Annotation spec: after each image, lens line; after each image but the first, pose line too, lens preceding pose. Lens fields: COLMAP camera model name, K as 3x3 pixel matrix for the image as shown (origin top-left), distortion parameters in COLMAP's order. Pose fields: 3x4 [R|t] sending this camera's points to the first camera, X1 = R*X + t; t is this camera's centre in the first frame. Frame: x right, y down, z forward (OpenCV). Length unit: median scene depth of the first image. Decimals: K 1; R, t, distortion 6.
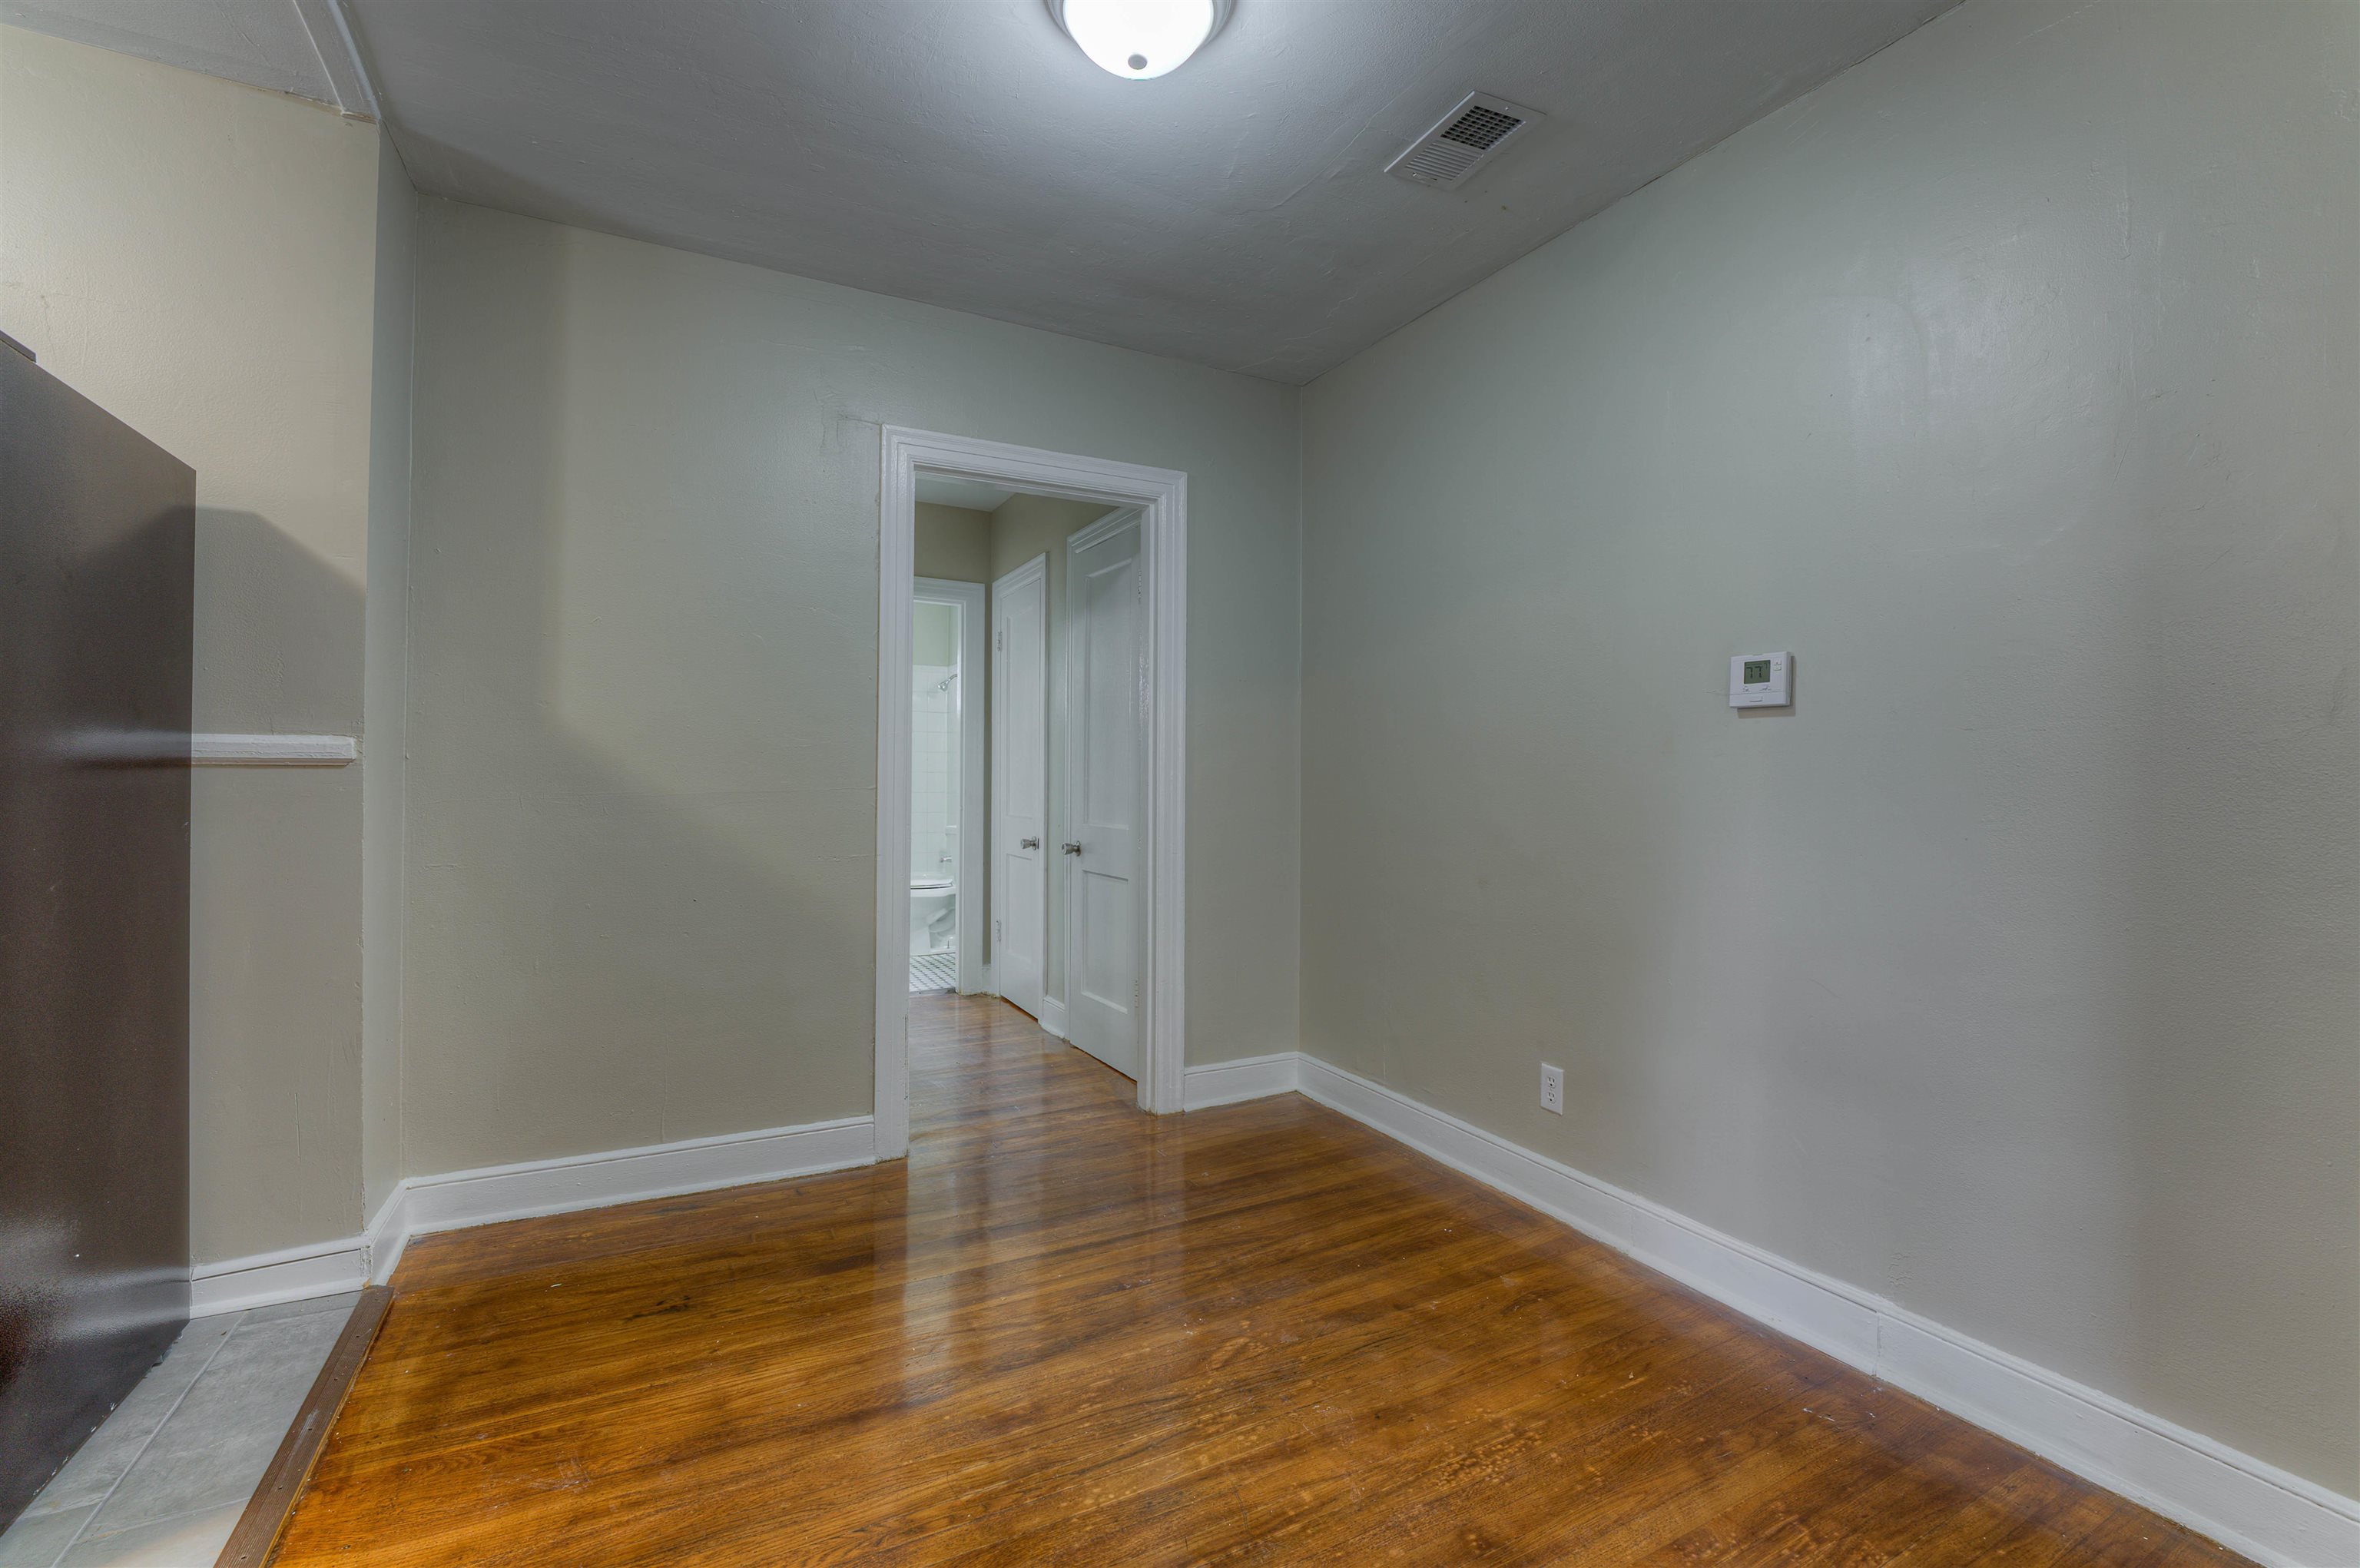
lens RADIAL K [[1005.8, 0, 1180.0], [0, 1005.8, 784.0], [0, 0, 1]] dist [-0.001116, -0.000071]
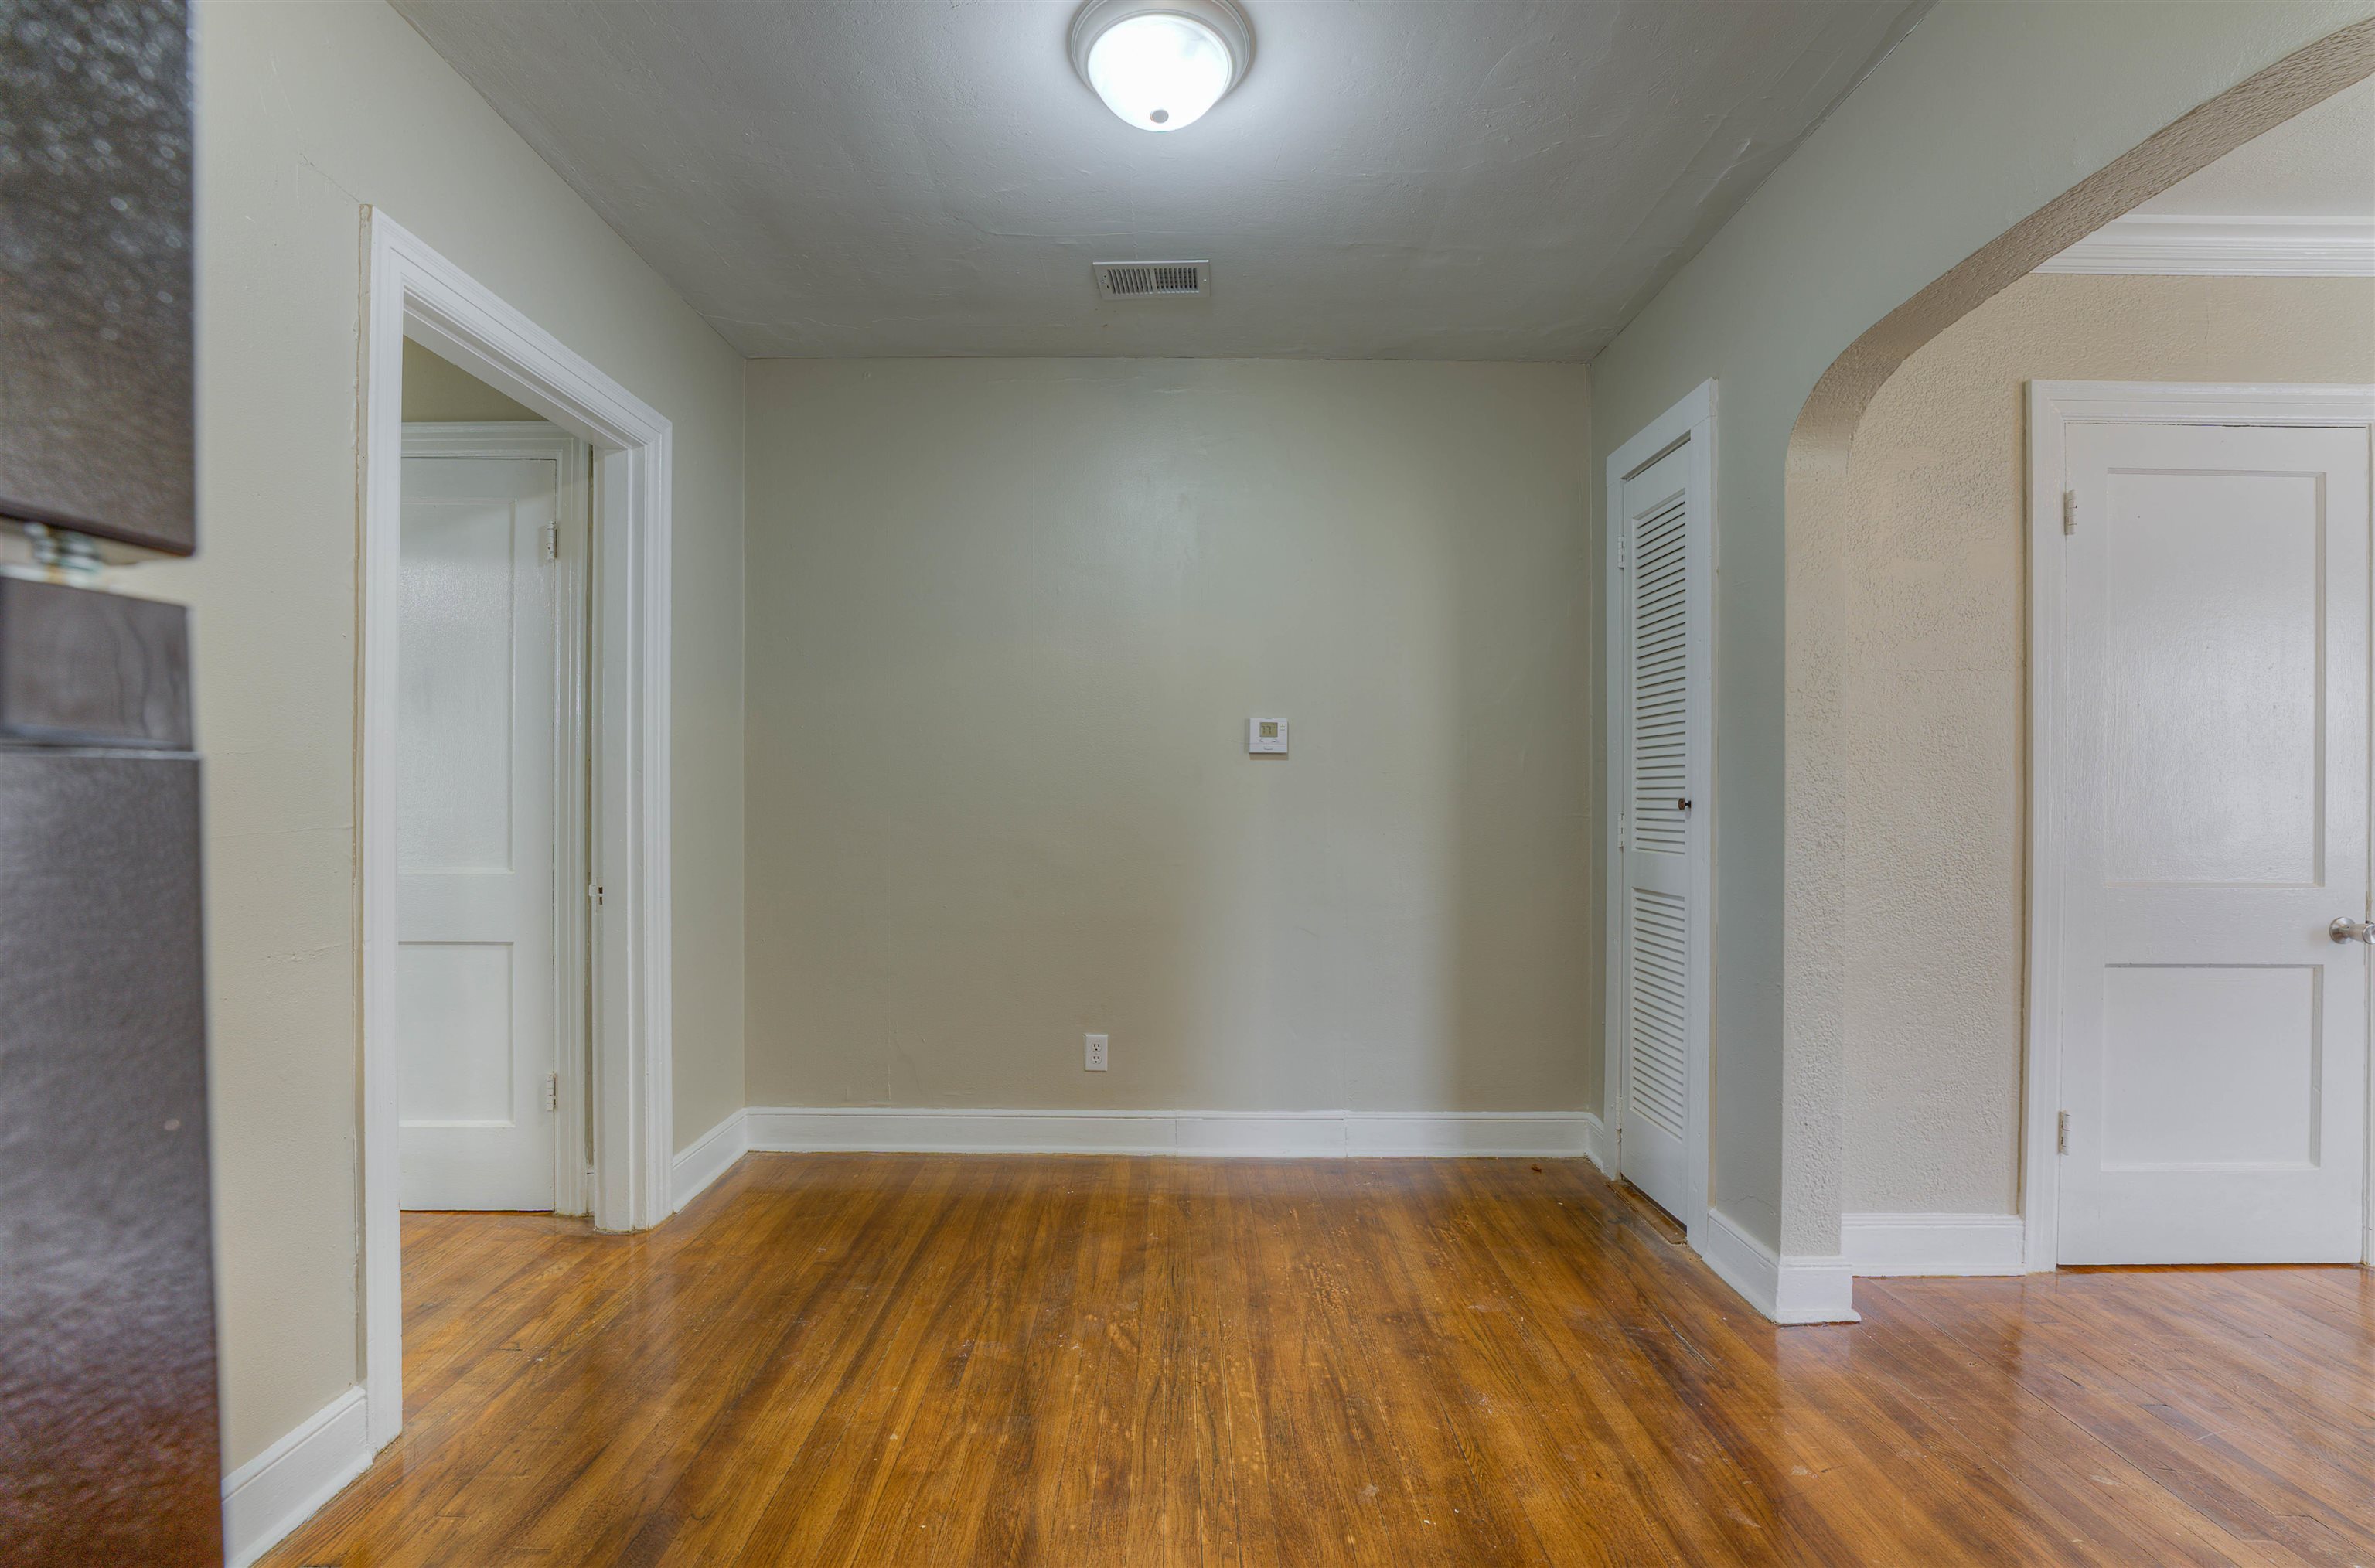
lens RADIAL K [[982.1, 0, 1191.0], [0, 982.1, 805.4], [0, 0, 1]] dist [-0.002503, -0.000517]
pose [[0.464310, -0.010089, 0.885615, -0.688786], [0.004317, 0.999949, 0.009128, -0.010576], [-0.885662, -0.000415, 0.464330, 0.368074]]
